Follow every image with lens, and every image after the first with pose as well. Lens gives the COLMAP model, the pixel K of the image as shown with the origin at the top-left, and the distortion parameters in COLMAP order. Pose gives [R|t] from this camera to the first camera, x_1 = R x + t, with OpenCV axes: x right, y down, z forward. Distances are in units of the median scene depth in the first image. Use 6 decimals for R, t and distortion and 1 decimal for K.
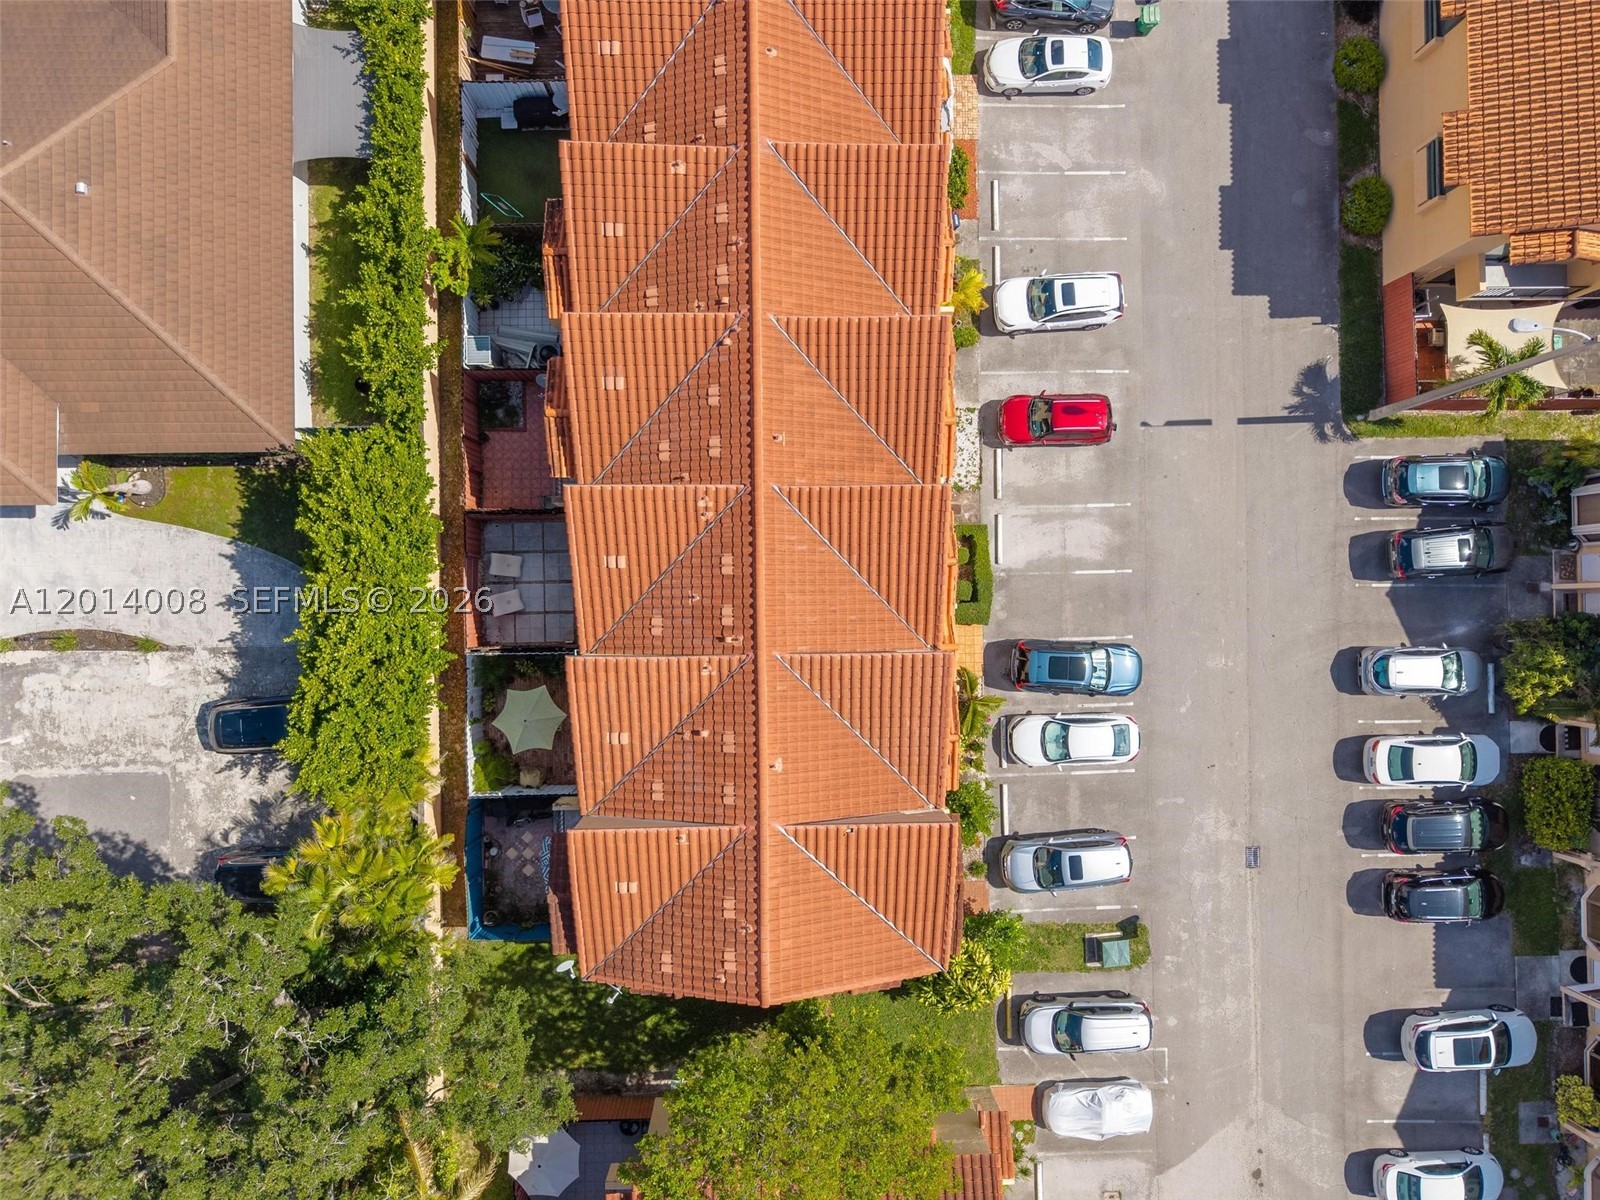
lens RADIAL K [[1076.4, 0, 800.0], [0, 1076.4, 600.0], [0, 0, 1]] dist [0.010069, -0.005118]
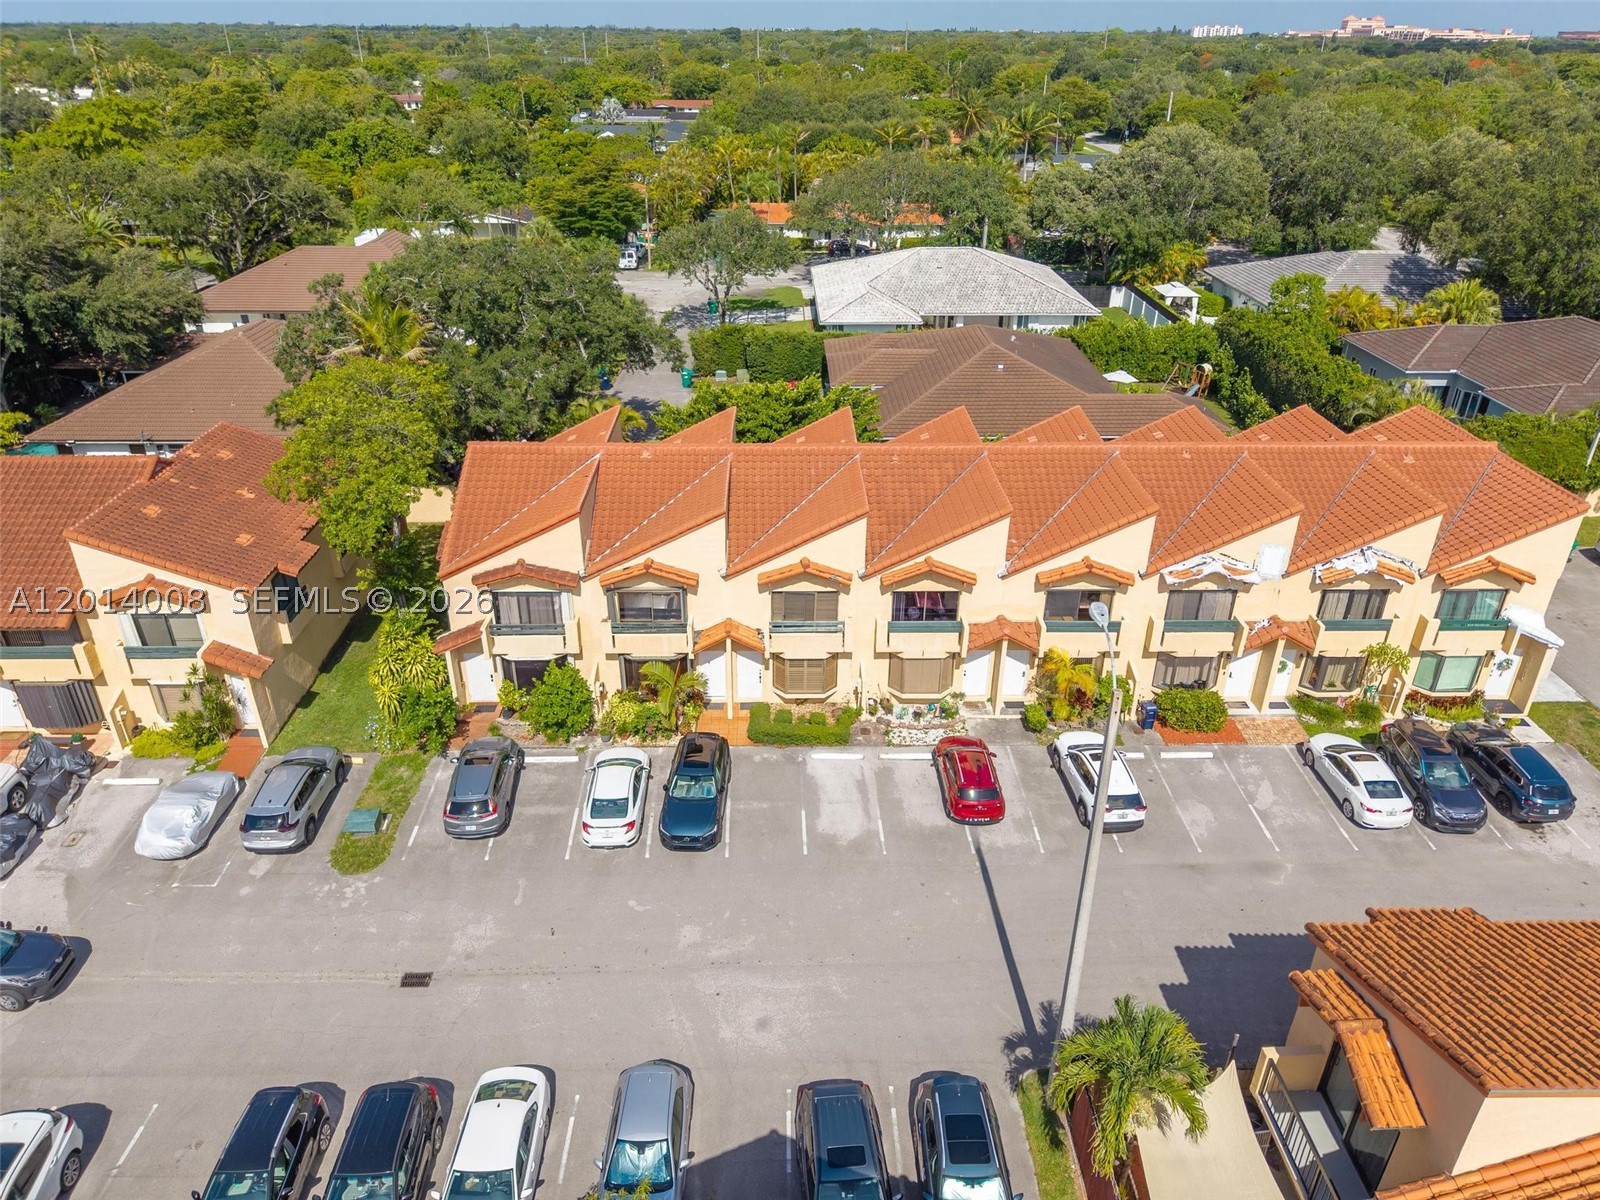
lens RADIAL K [[1076.4, 0, 800.0], [0, 1076.4, 600.0], [0, 0, 1]] dist [0.010069, -0.005118]
pose [[0.008689, 0.436539, -0.899644, 0.975532], [-0.999961, 0.002379, -0.008504, -0.015799], [-0.001573, 0.899682, 0.436542, 0.456706]]
